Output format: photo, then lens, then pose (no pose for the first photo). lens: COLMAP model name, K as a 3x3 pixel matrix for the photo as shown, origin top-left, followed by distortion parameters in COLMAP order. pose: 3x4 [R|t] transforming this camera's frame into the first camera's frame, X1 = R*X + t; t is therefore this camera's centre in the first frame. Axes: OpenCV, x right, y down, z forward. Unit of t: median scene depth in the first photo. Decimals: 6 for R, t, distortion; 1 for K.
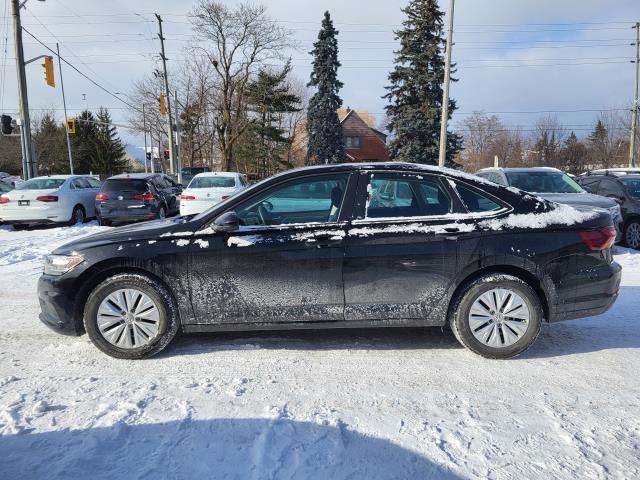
lens RADIAL K [[476.1, 0, 326.9], [0, 476.1, 236.3], [0, 0, 1]] dist [0.064752, -0.036969]
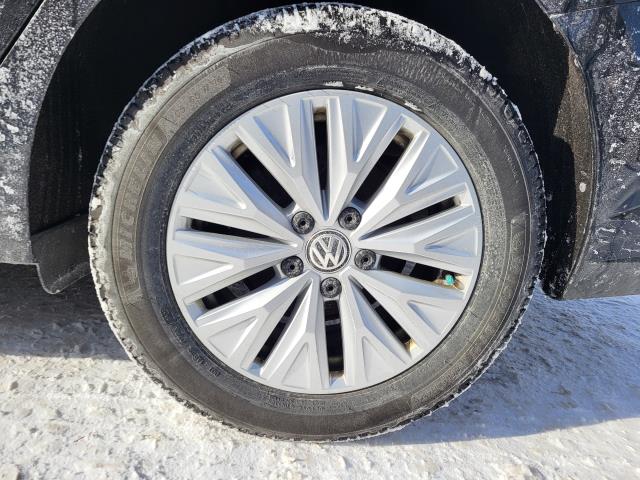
lens RADIAL K [[476.1, 0, 324.0], [0, 476.1, 238.3], [0, 0, 1]] dist [0.064752, -0.036969]
pose [[0.986576, 0.113811, 0.117111, 0.328306], [-0.130967, 0.979803, 0.151109, 0.133811], [-0.097548, -0.164418, 0.981555, 0.803570]]
